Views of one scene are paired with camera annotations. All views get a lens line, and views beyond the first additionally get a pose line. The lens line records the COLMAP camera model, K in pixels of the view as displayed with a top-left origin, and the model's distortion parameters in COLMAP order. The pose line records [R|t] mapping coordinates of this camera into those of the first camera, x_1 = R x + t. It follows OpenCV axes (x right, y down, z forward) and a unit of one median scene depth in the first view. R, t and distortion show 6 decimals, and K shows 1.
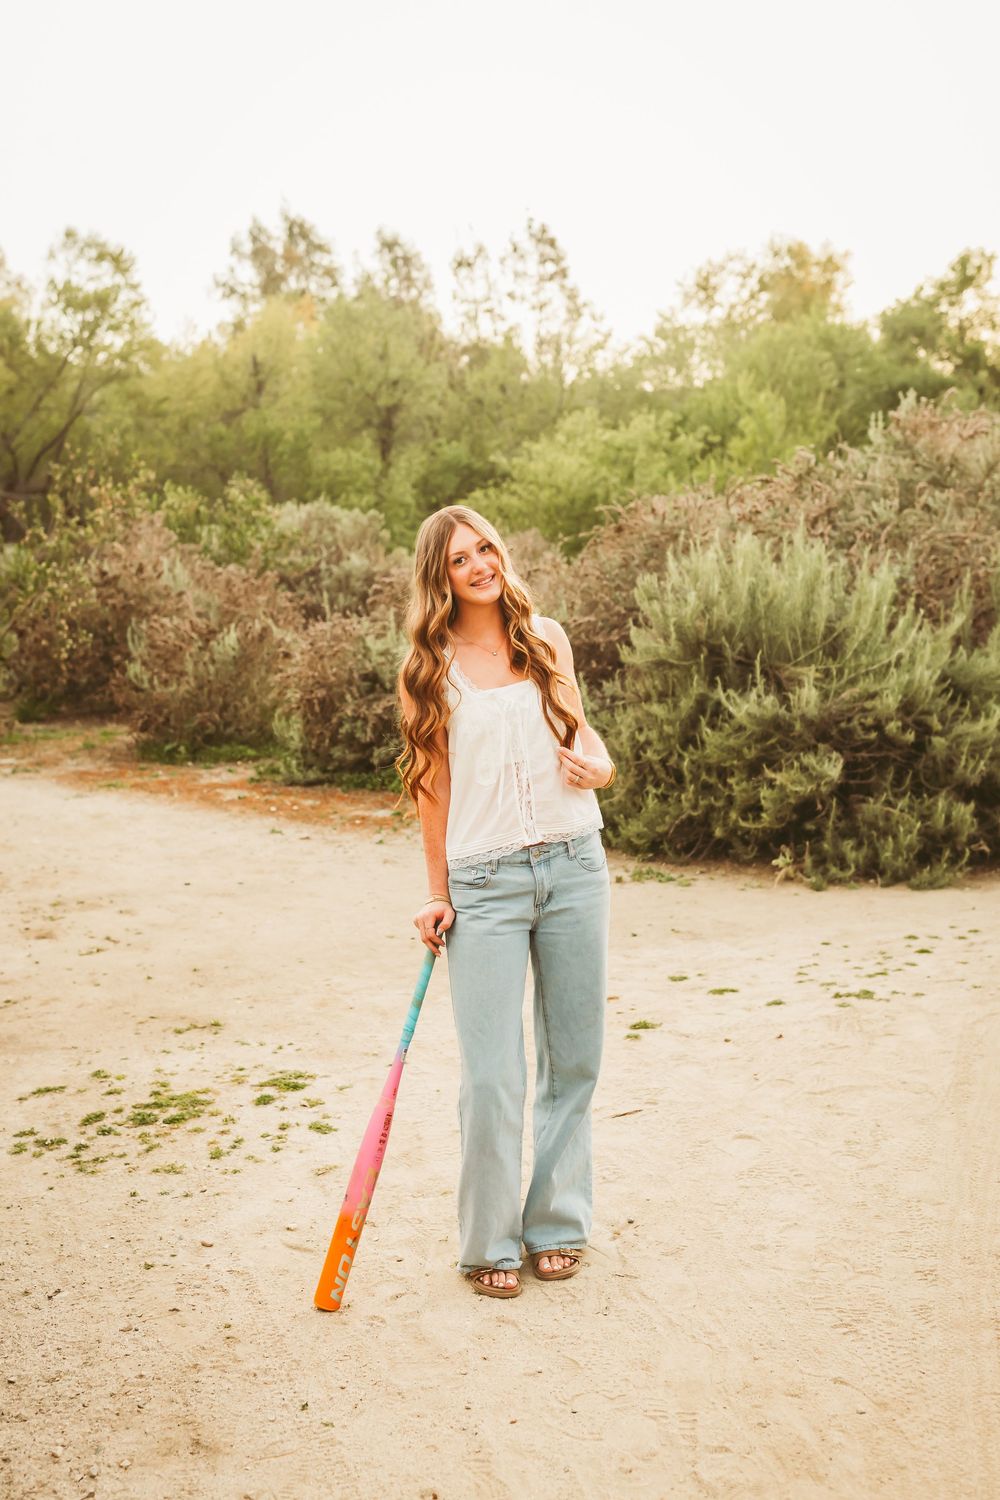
lens RADIAL K [[1678.6, 0, 468.9], [0, 1678.6, 626.7], [0, 0, 1]] dist [0.012036, -0.024874]
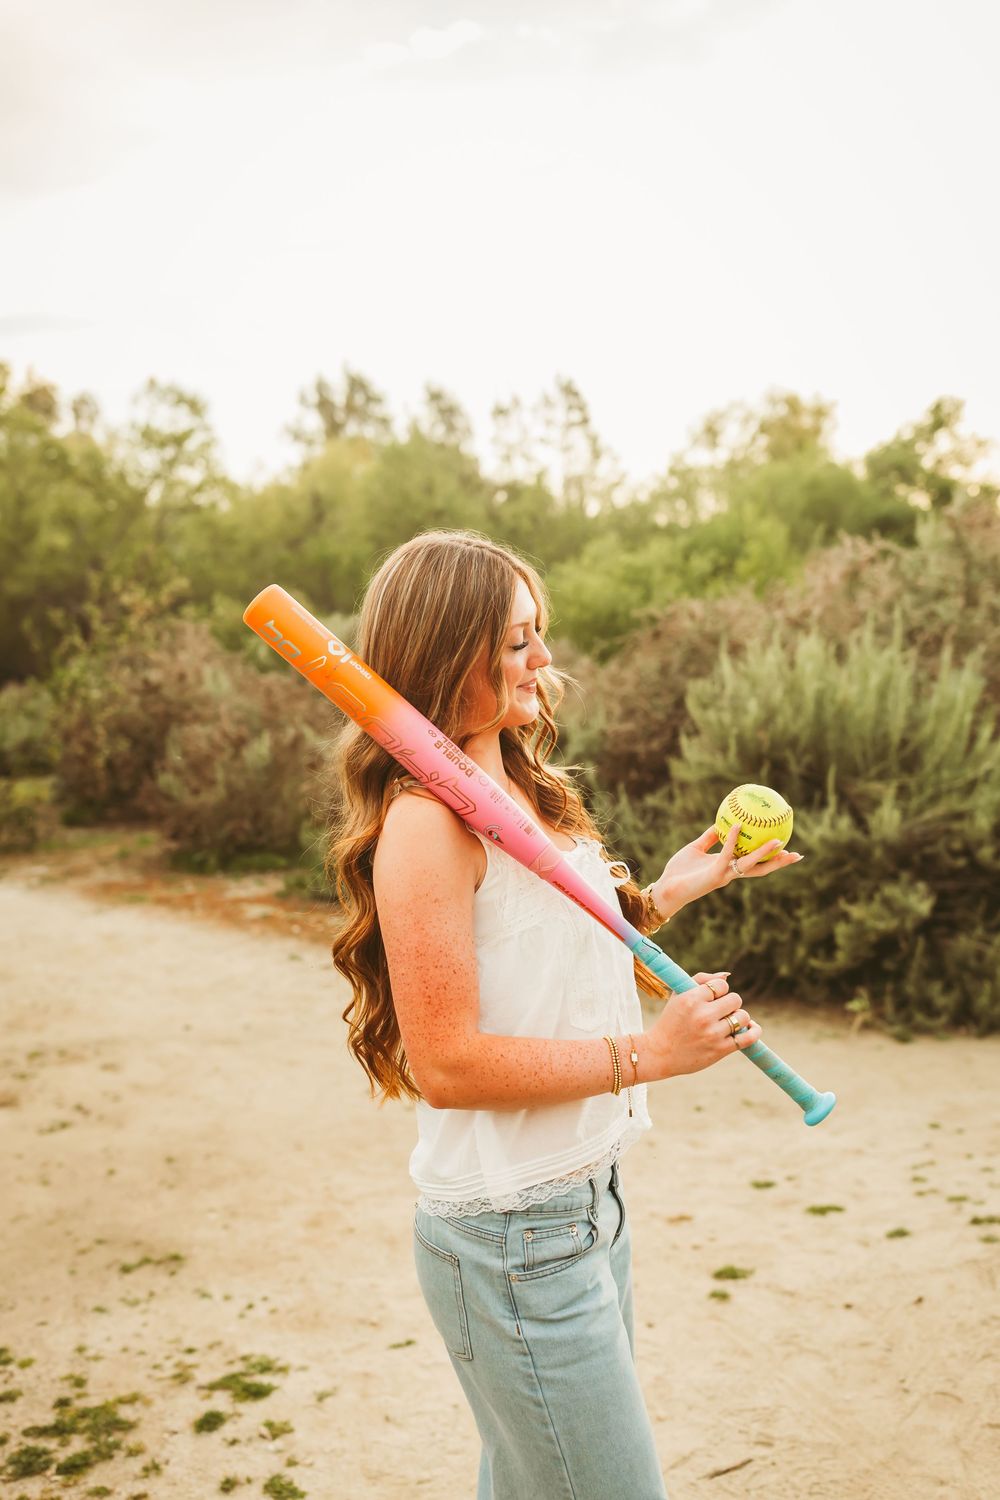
lens RADIAL K [[1409.8, 0, 510.5], [0, 1409.8, 750.0], [0, 0, 1]] dist [0.009029, -0.011065]
pose [[0.999991, -0.002478, 0.003365, 0.002101], [0.002422, 0.999862, 0.016457, -0.006244], [-0.003405, -0.016449, 0.999859, 0.250580]]
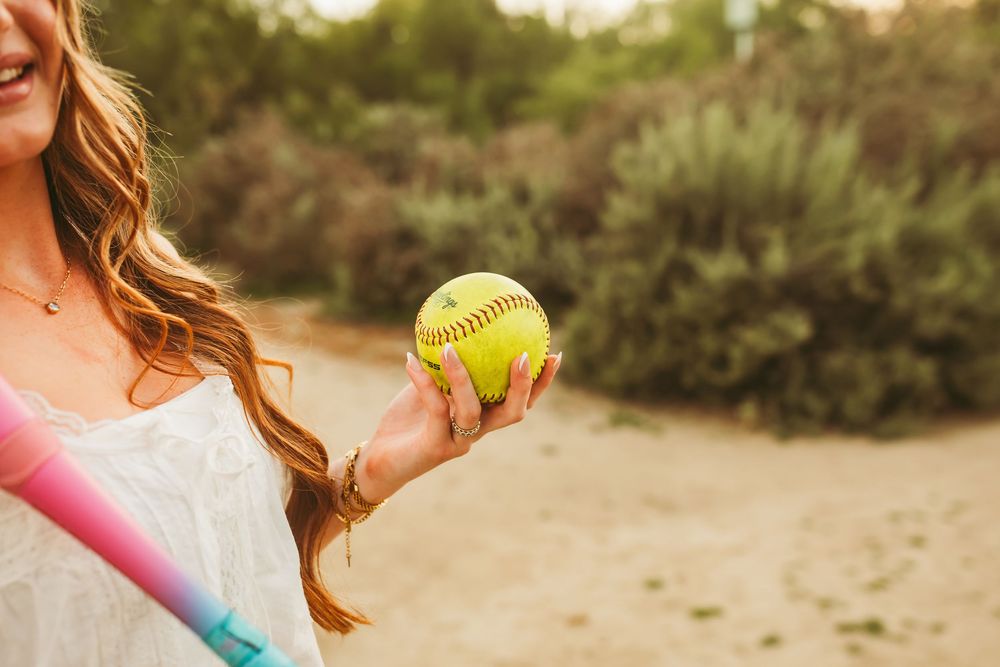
lens RADIAL K [[942.1, 0, 500.0], [0, 942.1, 333.5], [0, 0, 1]] dist [-0.001150, -0.004480]
pose [[0.999603, -0.009538, -0.026521, 0.041472], [0.013493, 0.988108, 0.153171, -0.004035], [0.024744, -0.153468, 0.987844, 0.383774]]
